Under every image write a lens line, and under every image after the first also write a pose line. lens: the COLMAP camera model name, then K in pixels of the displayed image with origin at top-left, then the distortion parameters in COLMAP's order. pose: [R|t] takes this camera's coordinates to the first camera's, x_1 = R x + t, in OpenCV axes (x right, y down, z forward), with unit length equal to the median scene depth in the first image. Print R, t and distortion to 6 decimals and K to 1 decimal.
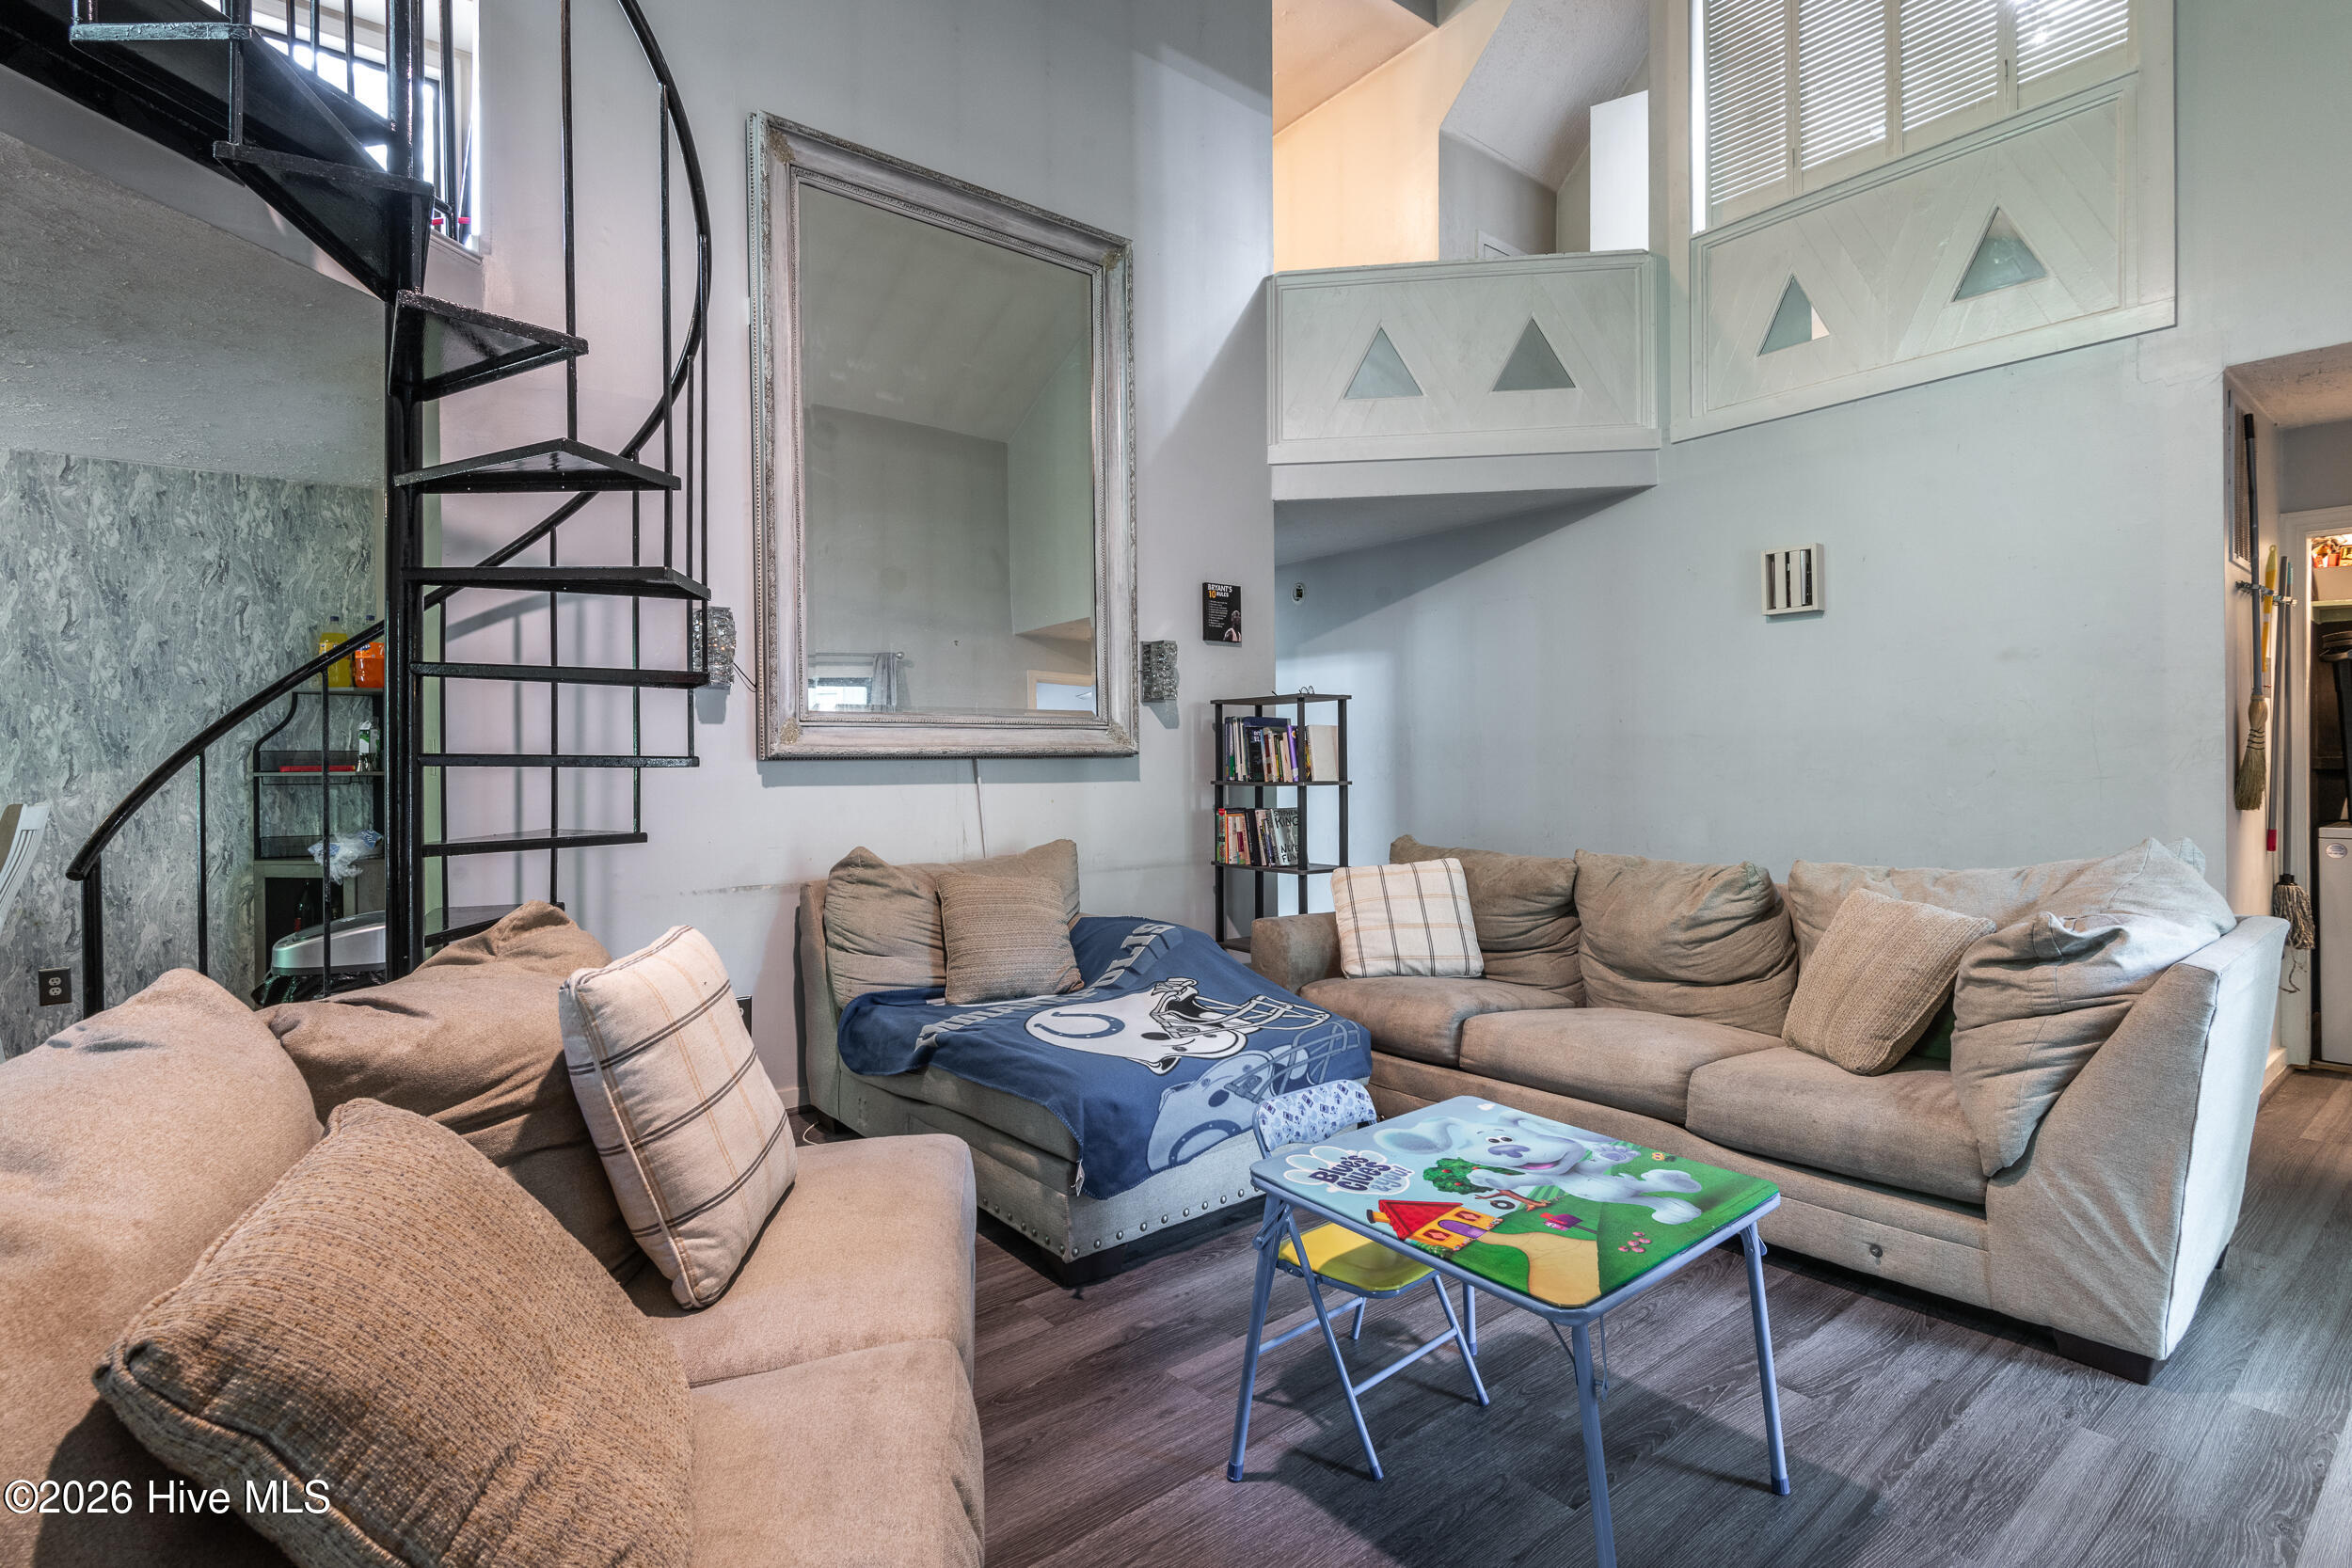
lens RADIAL K [[1081.1, 0, 1178.7], [0, 1081.1, 772.4], [0, 0, 1]] dist [-0.011611, -0.000425]
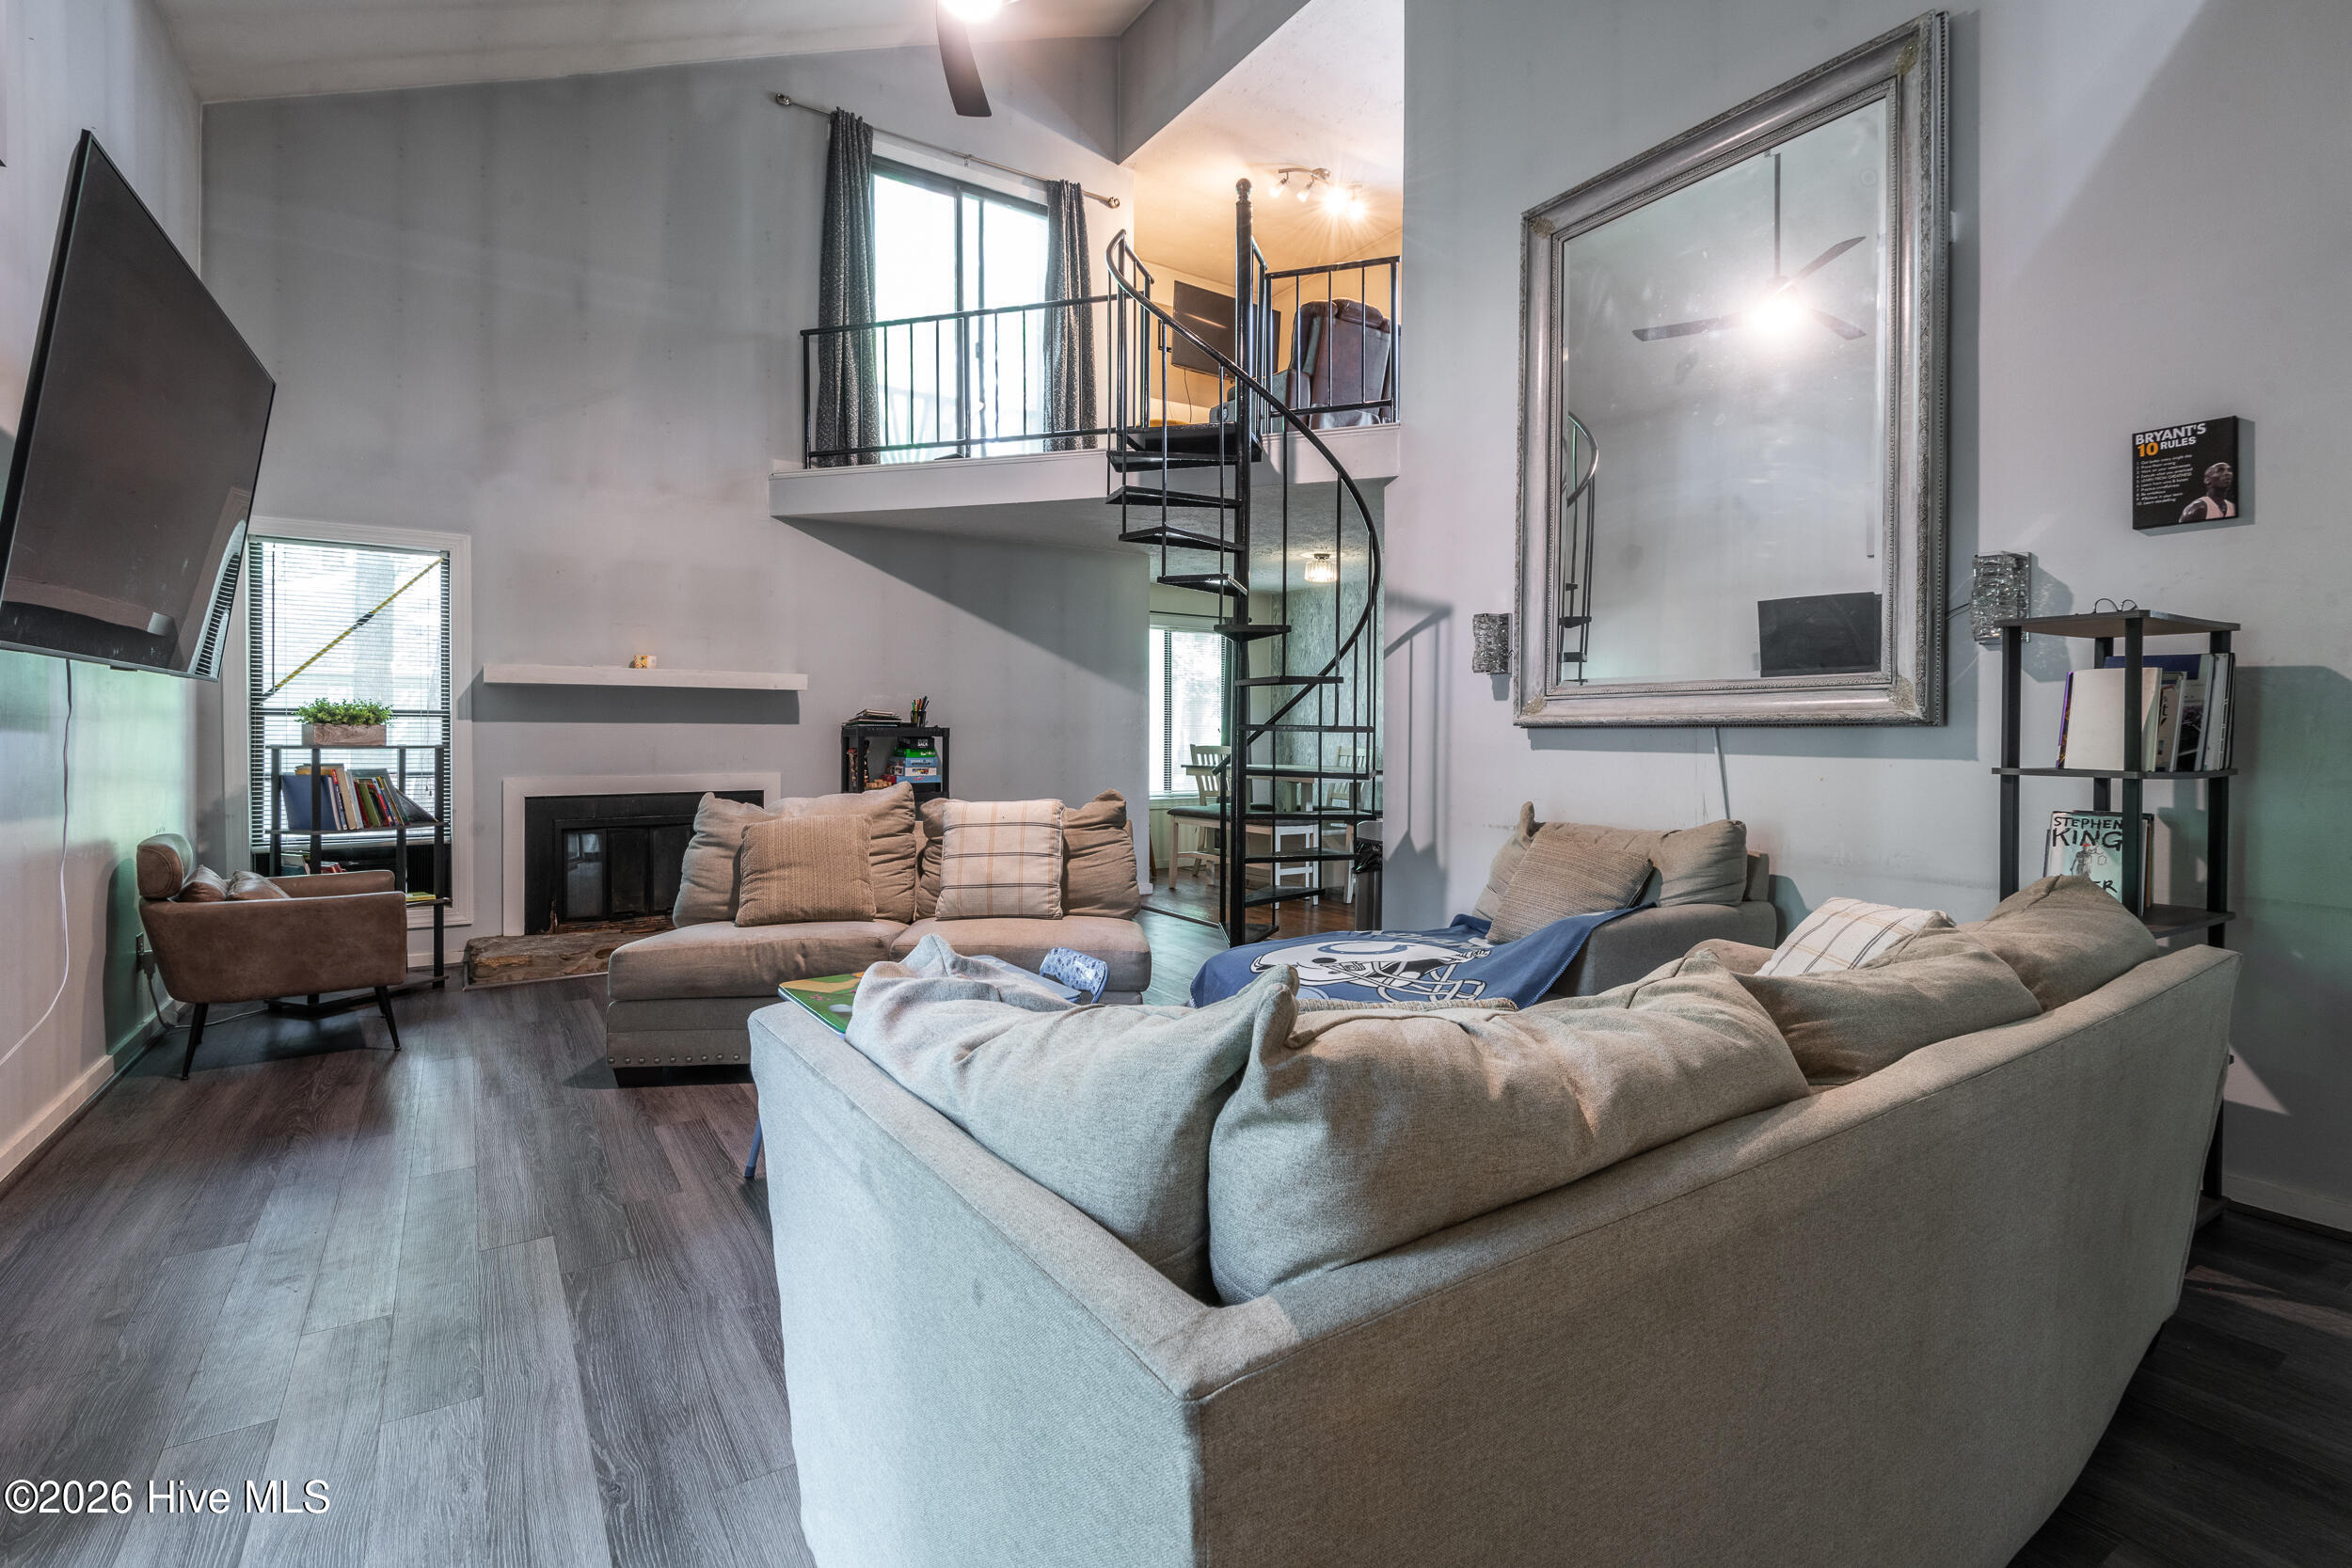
lens RADIAL K [[1081.1, 0, 1210.2], [0, 1081.1, 733.9], [0, 0, 1]] dist [-0.011611, -0.000425]
pose [[-0.085817, 0.013115, -0.996225, 0.781104], [-0.007726, 0.999875, 0.013829, -0.016400], [0.996281, 0.008884, -0.085705, 0.640973]]
